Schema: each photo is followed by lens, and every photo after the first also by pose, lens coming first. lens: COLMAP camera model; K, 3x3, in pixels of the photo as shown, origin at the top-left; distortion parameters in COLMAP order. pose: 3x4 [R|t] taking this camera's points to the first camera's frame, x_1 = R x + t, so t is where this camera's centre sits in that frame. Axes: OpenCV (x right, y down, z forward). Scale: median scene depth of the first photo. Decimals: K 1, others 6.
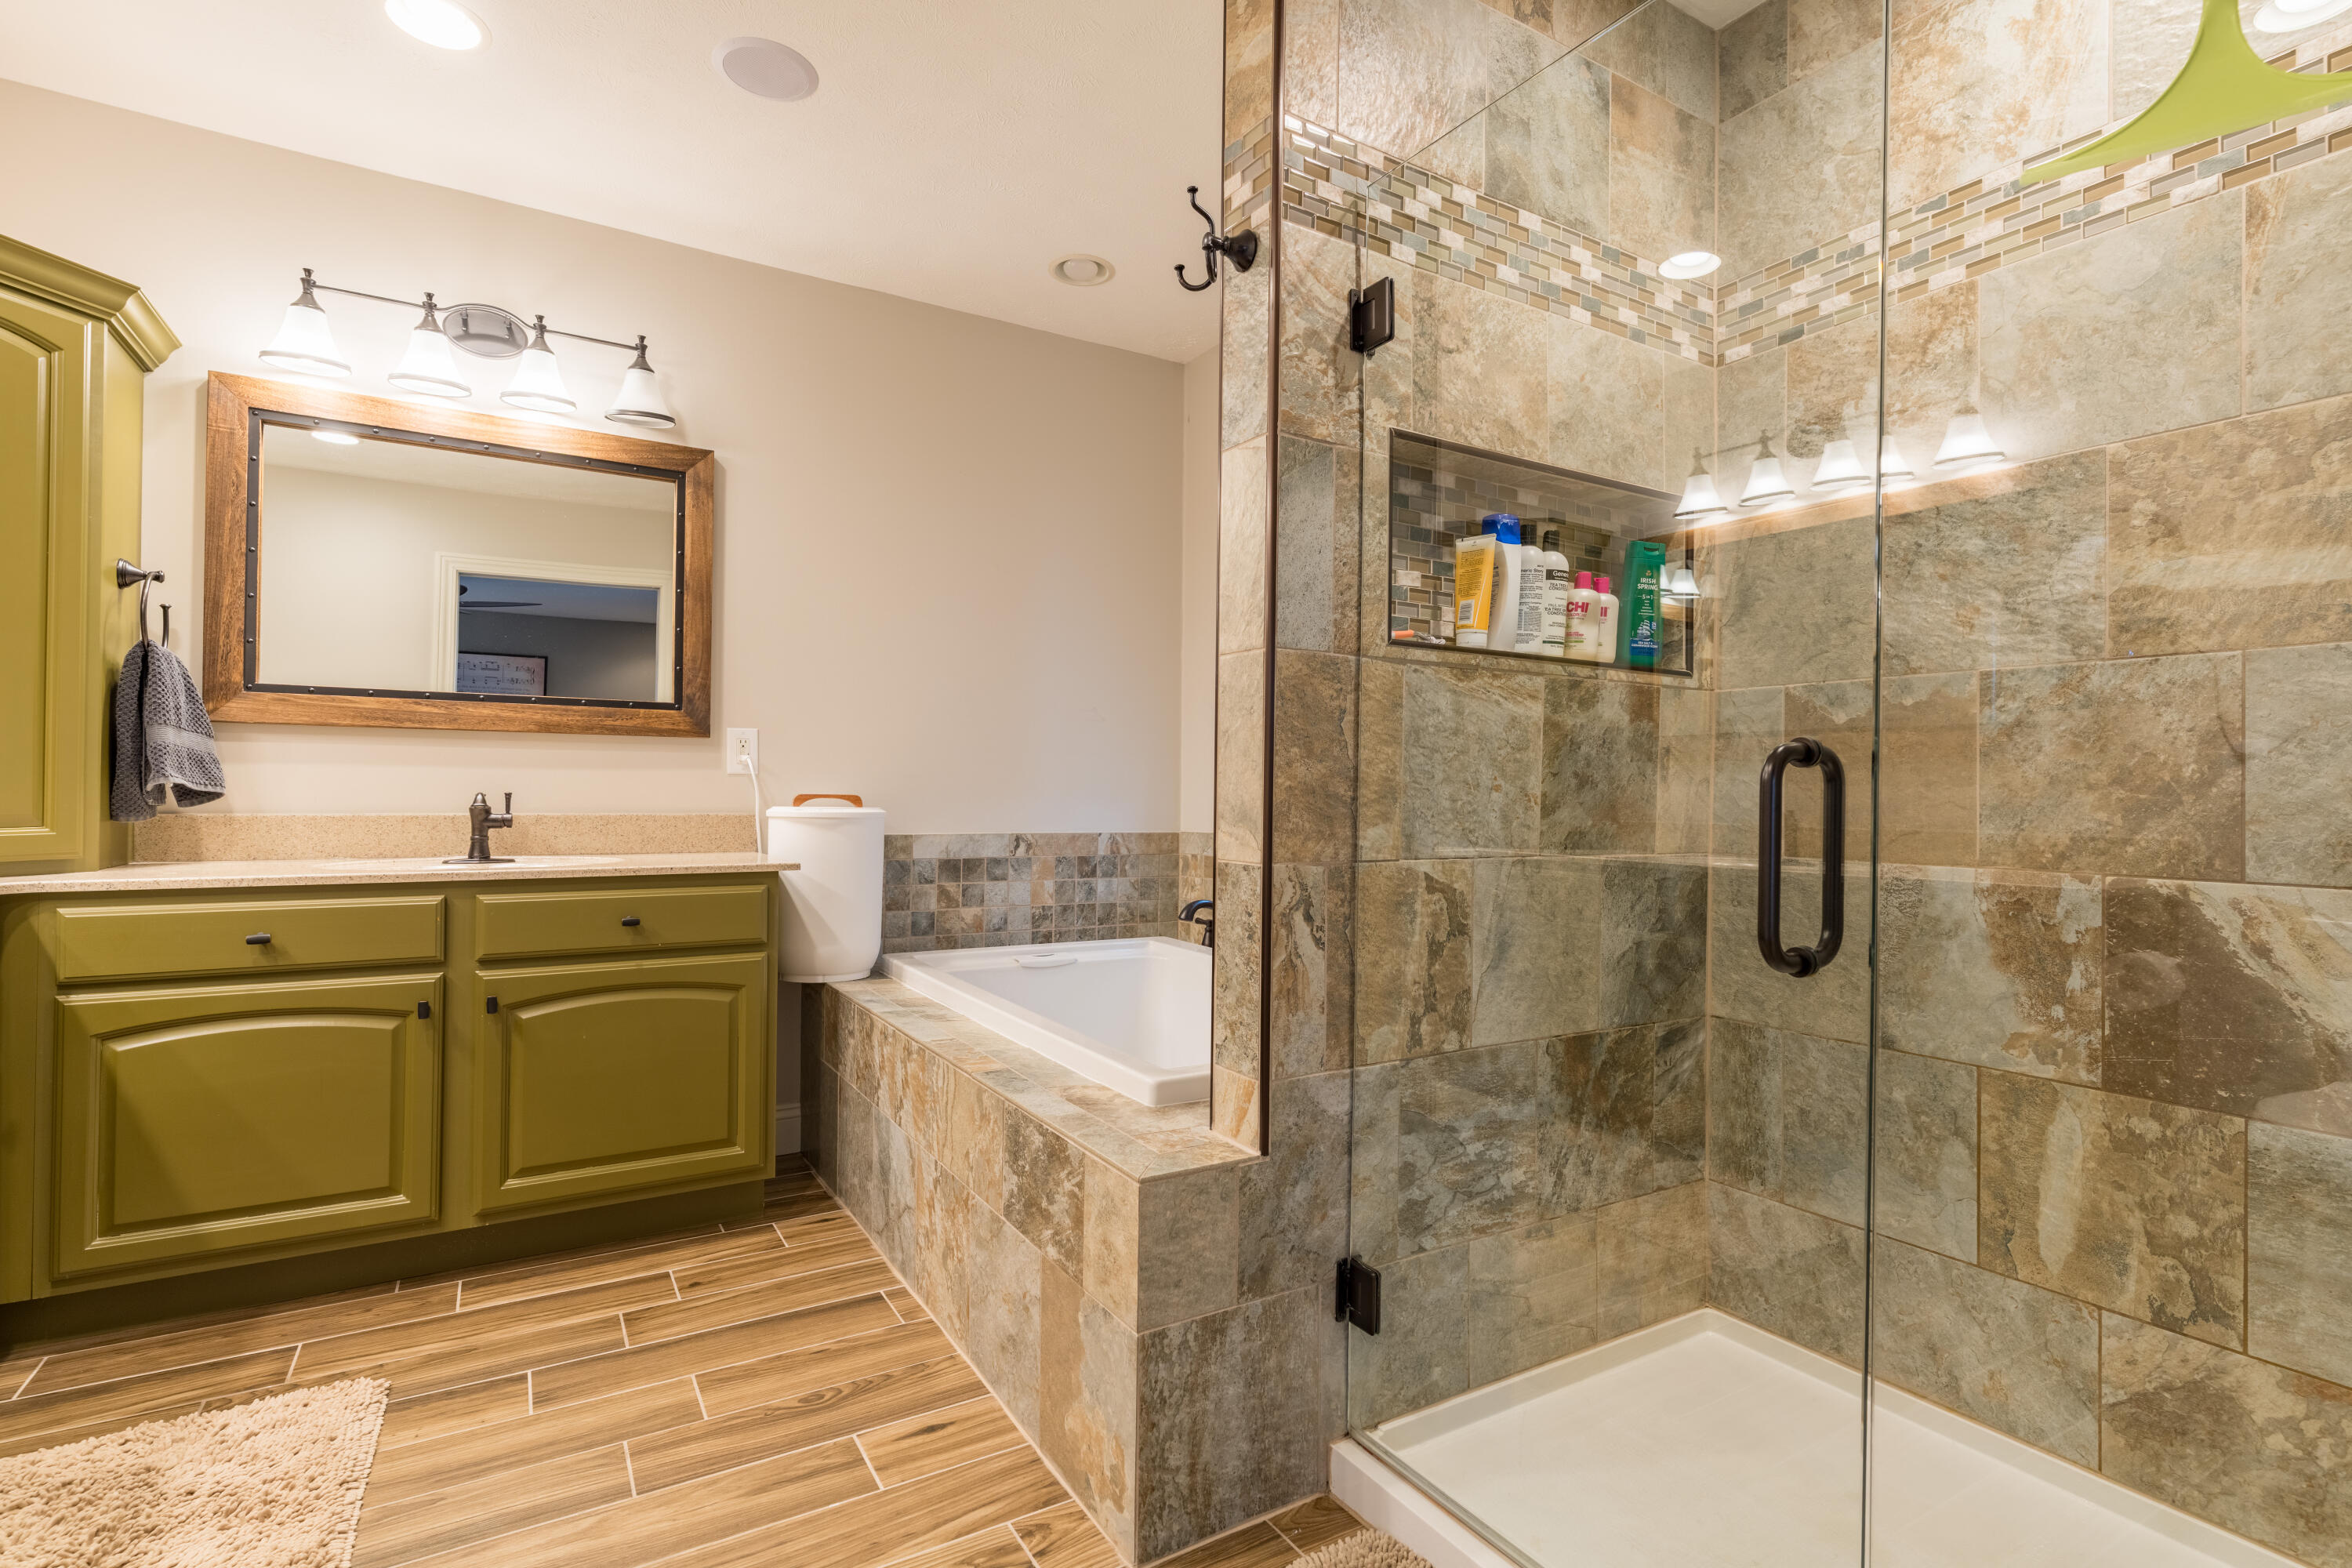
lens RADIAL K [[1116.8, 0, 1187.9], [0, 1116.8, 783.2], [0, 0, 1]] dist [0.005348, -0.002104]
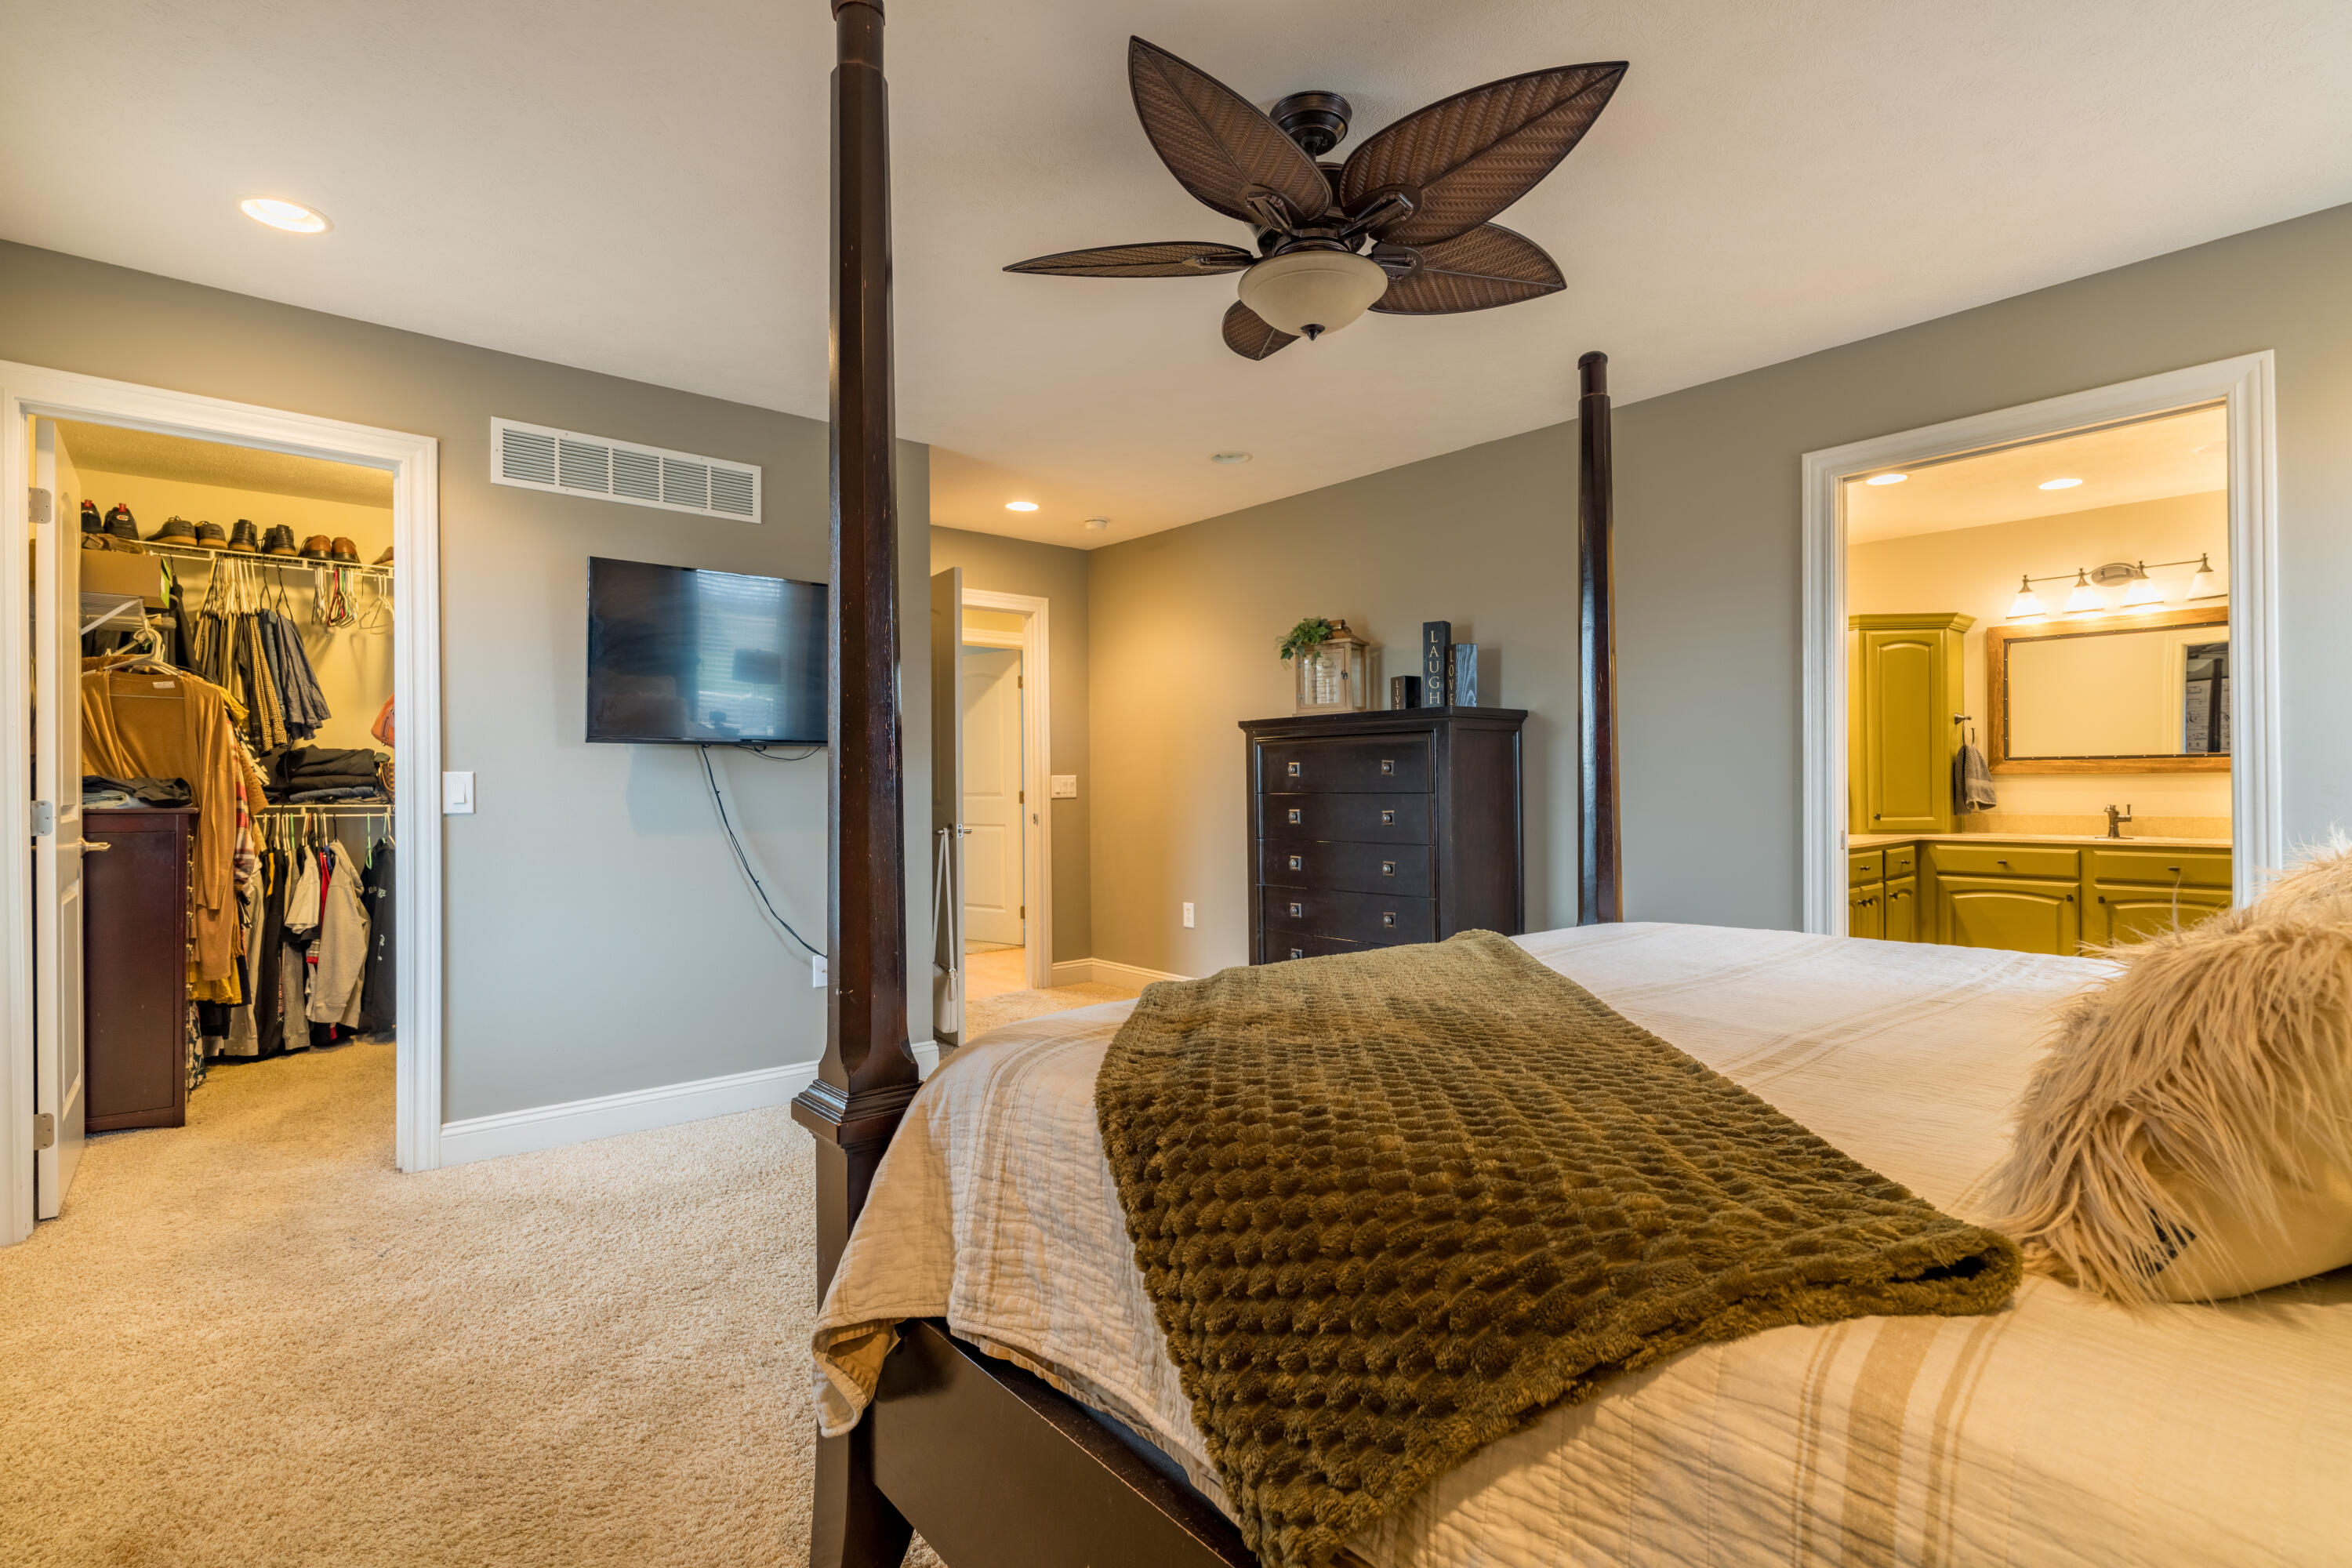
lens RADIAL K [[1116.8, 0, 1172.6], [0, 1116.8, 783.7], [0, 0, 1]] dist [0.005348, -0.002104]
pose [[0.161560, -0.013793, -0.986767, 1.252737], [0.015324, 0.999817, -0.011467, -0.036356], [0.986744, -0.013269, 0.161741, -1.157548]]
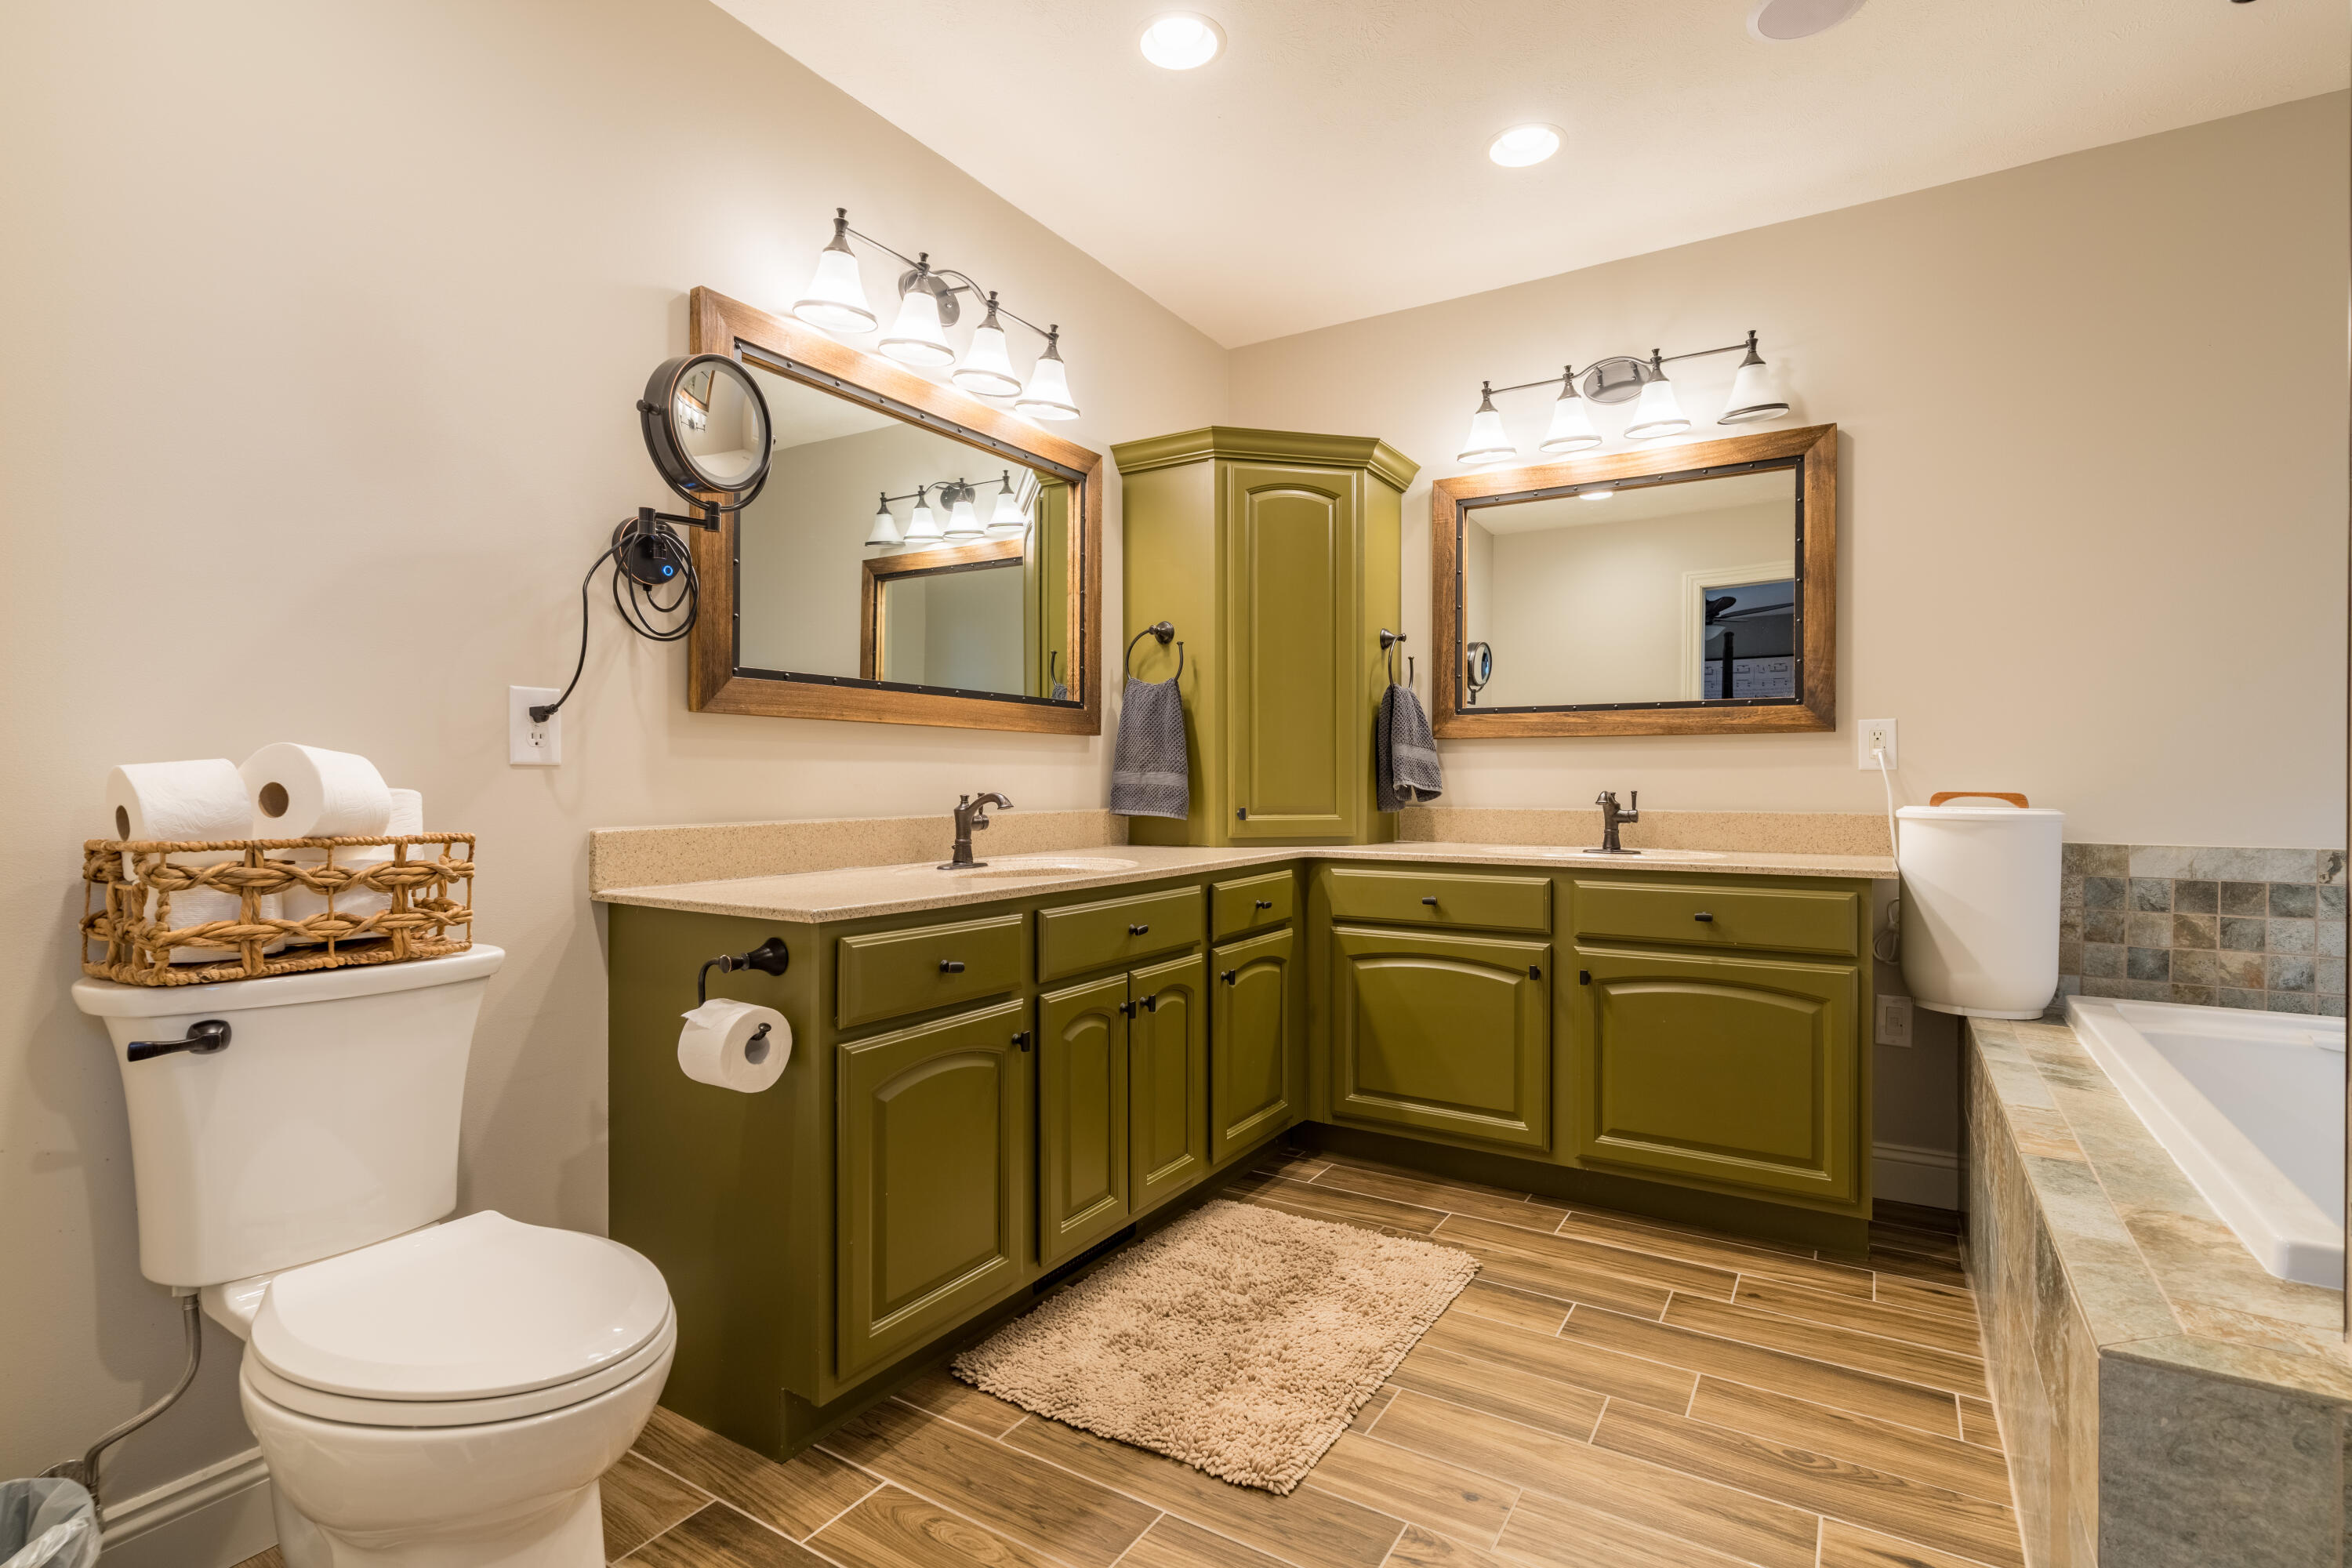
lens RADIAL K [[1116.8, 0, 1175.8], [0, 1116.8, 785.9], [0, 0, 1]] dist [0.005348, -0.002104]
pose [[0.449912, -0.006599, -0.893049, 0.201278], [0.009814, 0.999949, -0.002444, 0.001834], [0.893019, -0.007665, 0.449954, 0.113419]]
